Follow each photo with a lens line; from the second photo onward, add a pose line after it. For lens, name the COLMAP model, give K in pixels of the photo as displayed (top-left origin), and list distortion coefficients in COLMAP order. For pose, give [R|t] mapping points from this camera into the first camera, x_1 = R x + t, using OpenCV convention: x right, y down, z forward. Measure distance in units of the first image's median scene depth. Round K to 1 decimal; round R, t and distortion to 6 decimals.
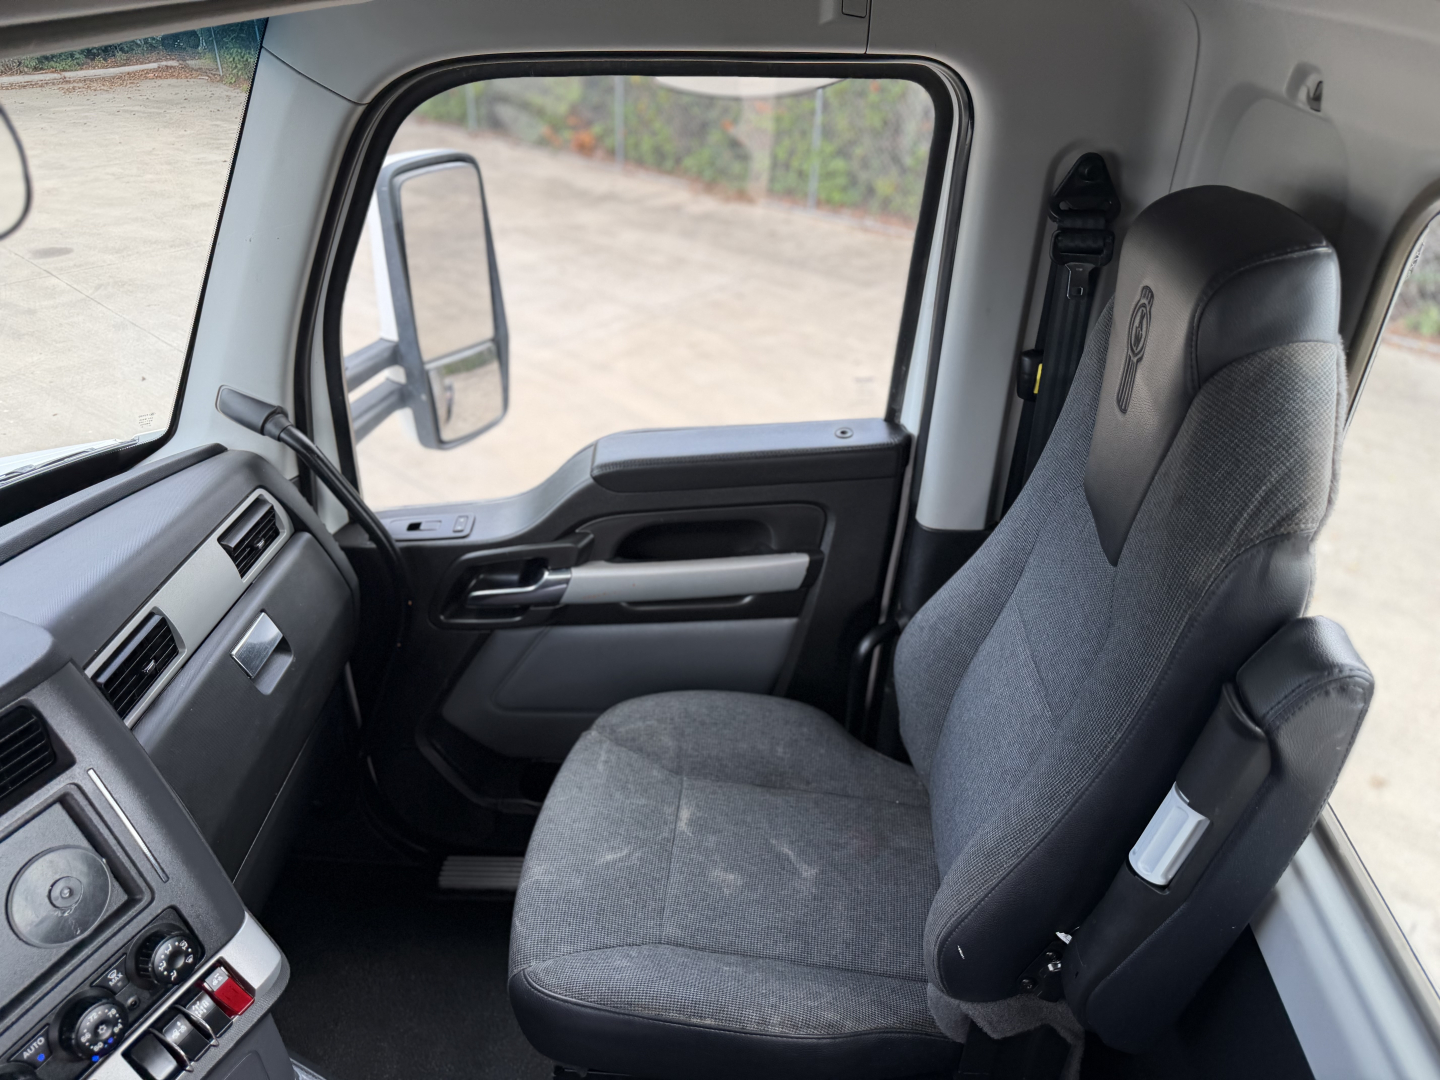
lens RADIAL K [[1029.7, 0, 729.5], [0, 1029.7, 566.3], [0, 0, 1]] dist [-0.002004, -0.002183]
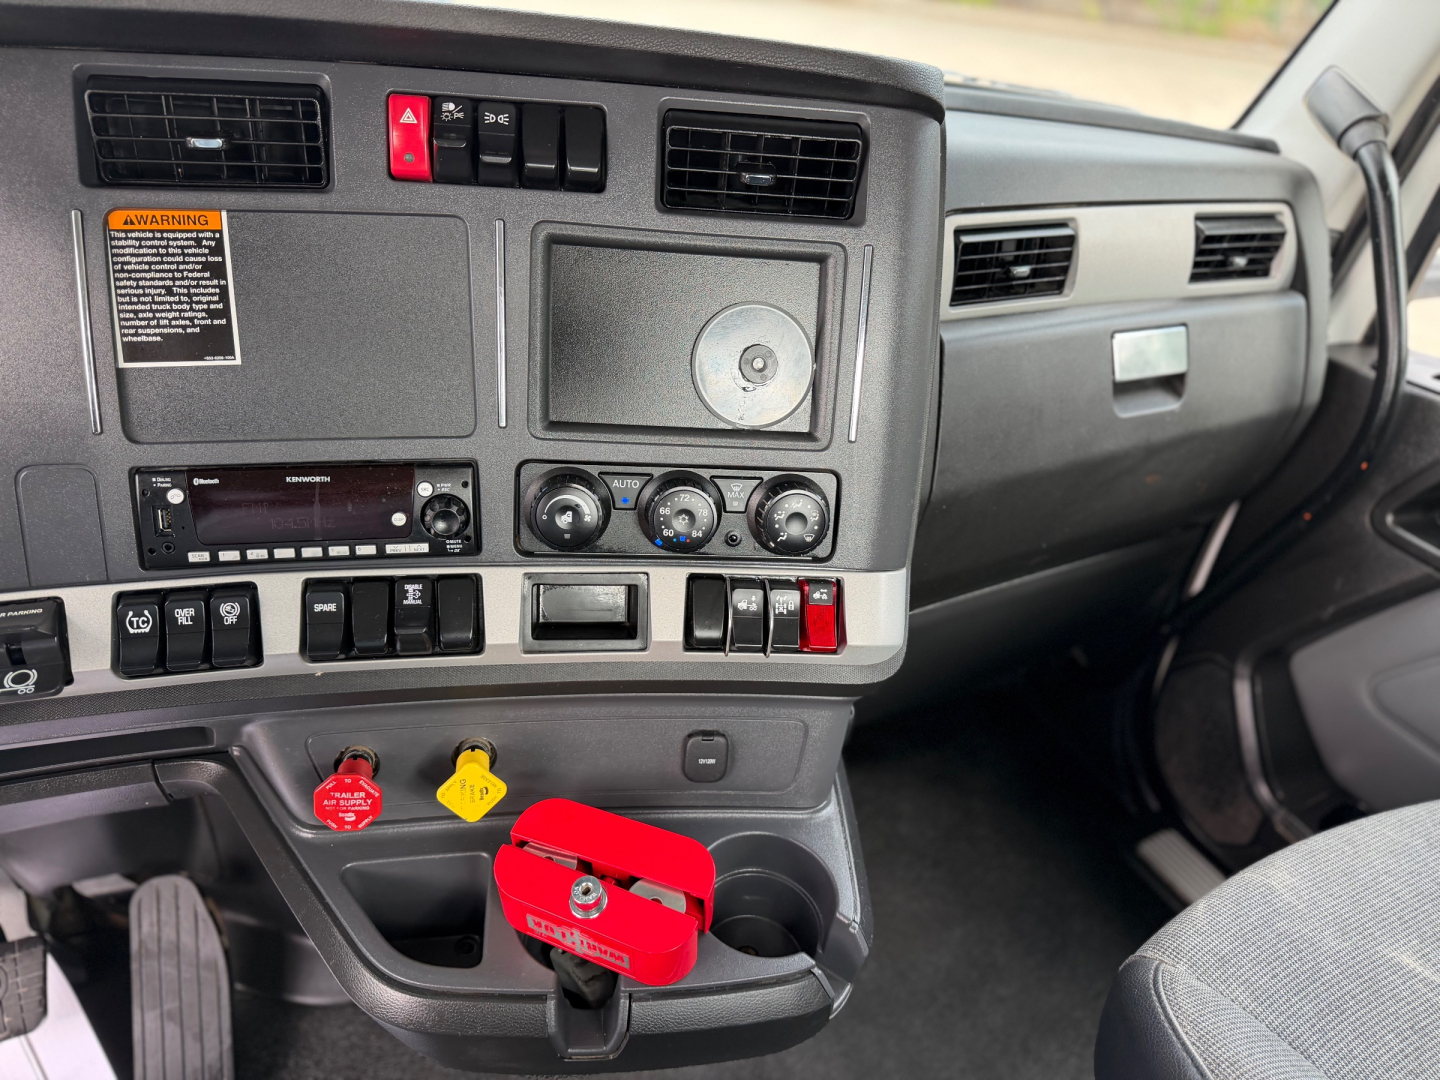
lens RADIAL K [[1029.7, 0, 729.5], [0, 1029.7, 566.3], [0, 0, 1]] dist [-0.002004, -0.002183]
pose [[0.504850, 0.515516, -0.692365, -0.028857], [-0.533376, 0.816942, 0.219353, 0.188198], [0.678702, 0.258550, 0.687398, 0.327194]]
